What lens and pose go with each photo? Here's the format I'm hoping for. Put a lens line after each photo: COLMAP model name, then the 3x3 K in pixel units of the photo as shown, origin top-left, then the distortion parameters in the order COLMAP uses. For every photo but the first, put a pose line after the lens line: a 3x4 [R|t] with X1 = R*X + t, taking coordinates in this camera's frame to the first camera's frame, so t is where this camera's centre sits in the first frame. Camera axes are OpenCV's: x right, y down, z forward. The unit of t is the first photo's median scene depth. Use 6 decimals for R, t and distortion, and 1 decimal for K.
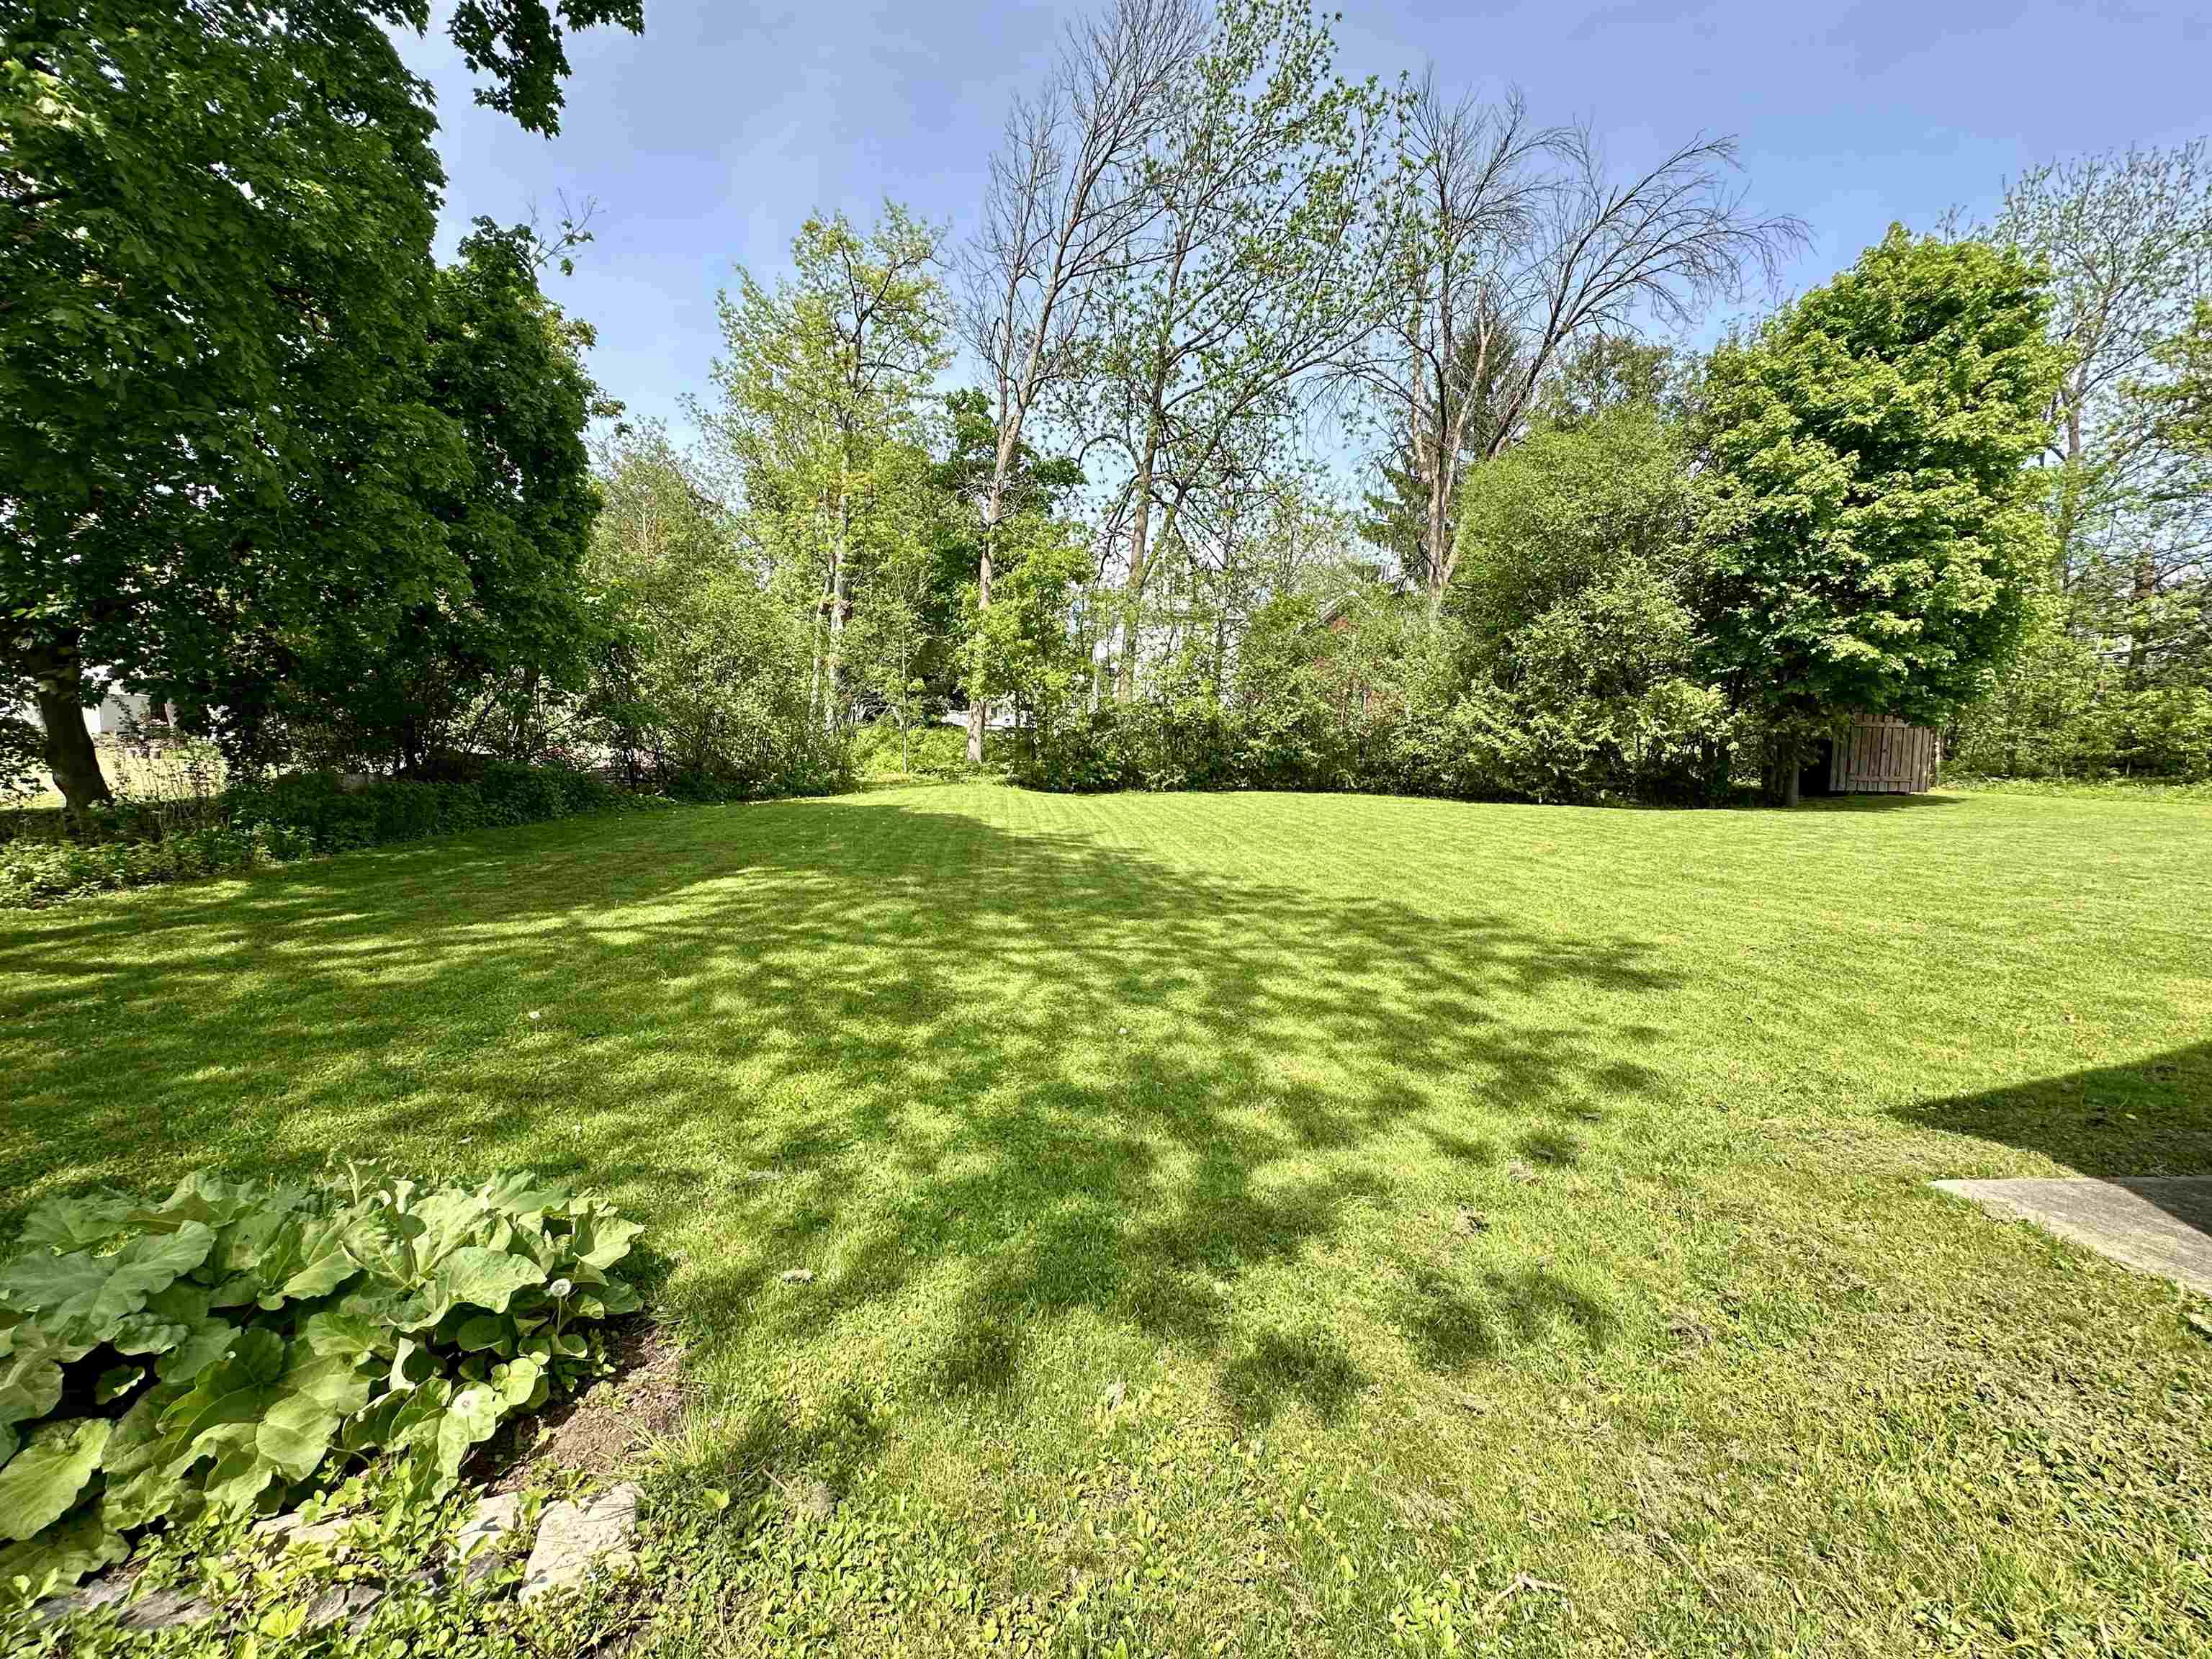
lens RADIAL K [[877.2, 0, 1103.5], [0, 877.2, 823.9], [0, 0, 1]] dist [-0.000413, 0.000967]
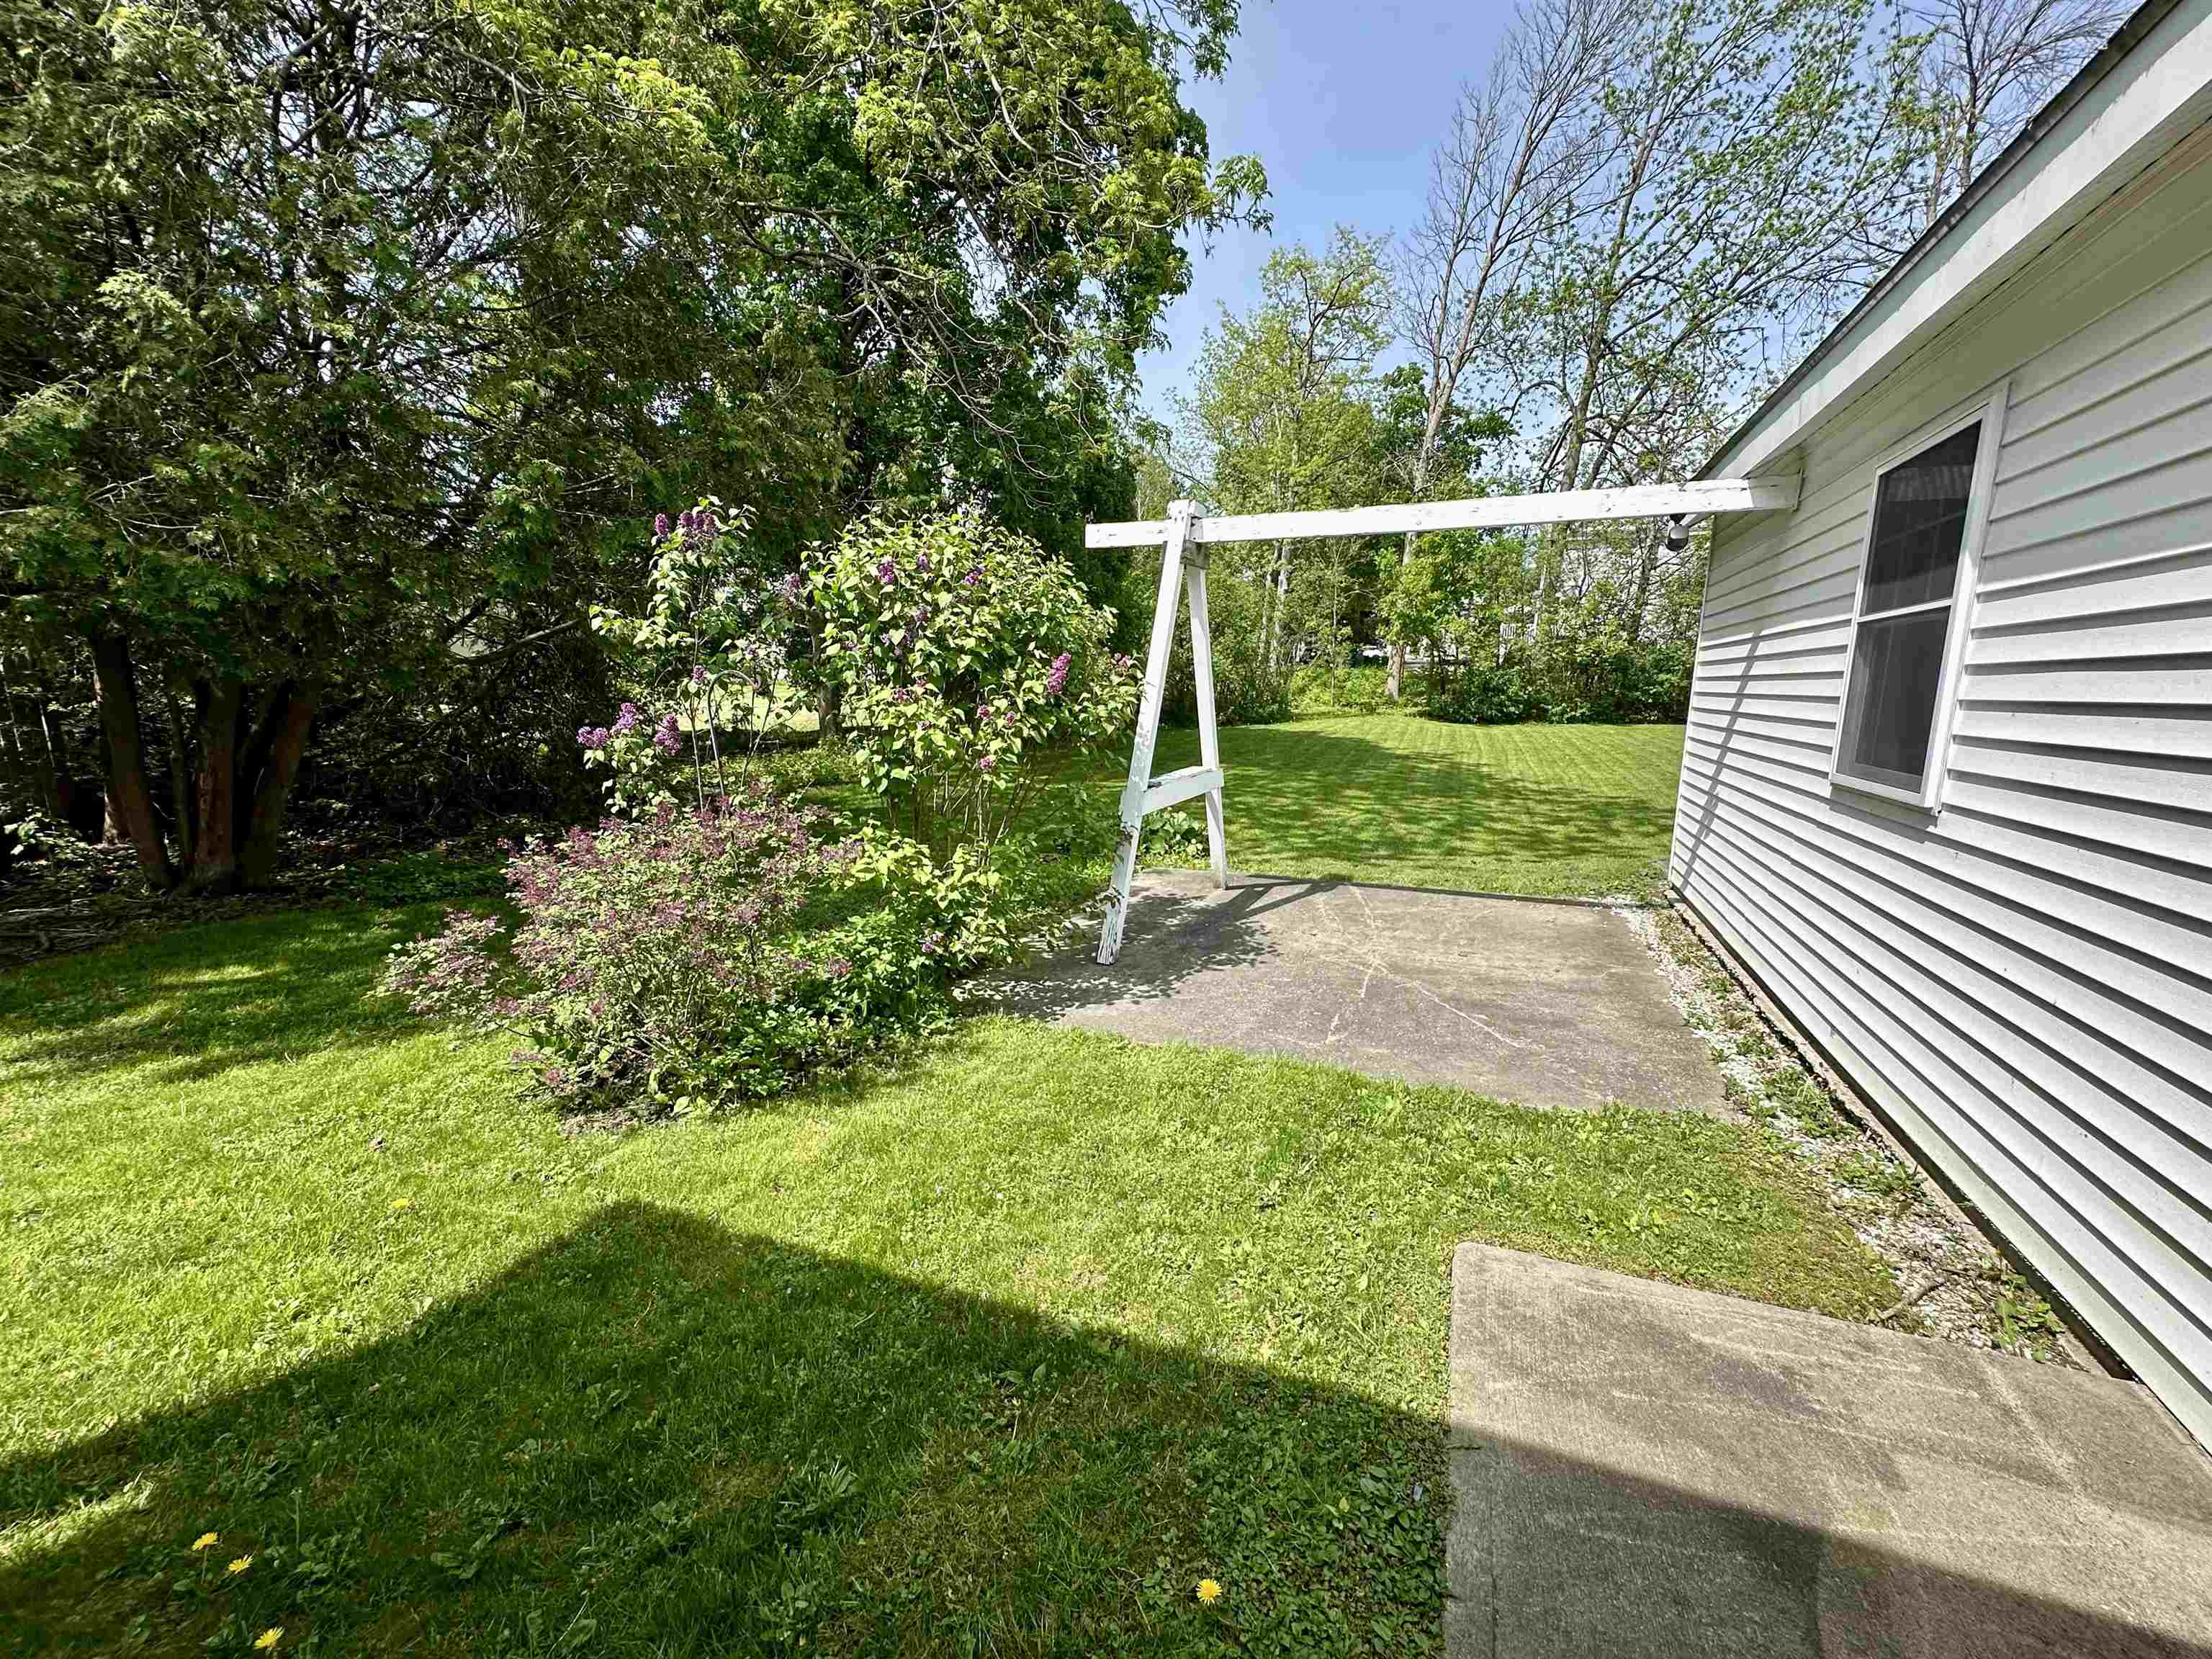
lens RADIAL K [[877.2, 0, 1111.5], [0, 877.2, 830.1], [0, 0, 1]] dist [-0.000413, 0.000967]
pose [[0.885587, 0.066724, -0.459656, 0.075265], [-0.027495, 0.995423, 0.091524, 0.010625], [0.463659, -0.068414, 0.883369, -0.231843]]
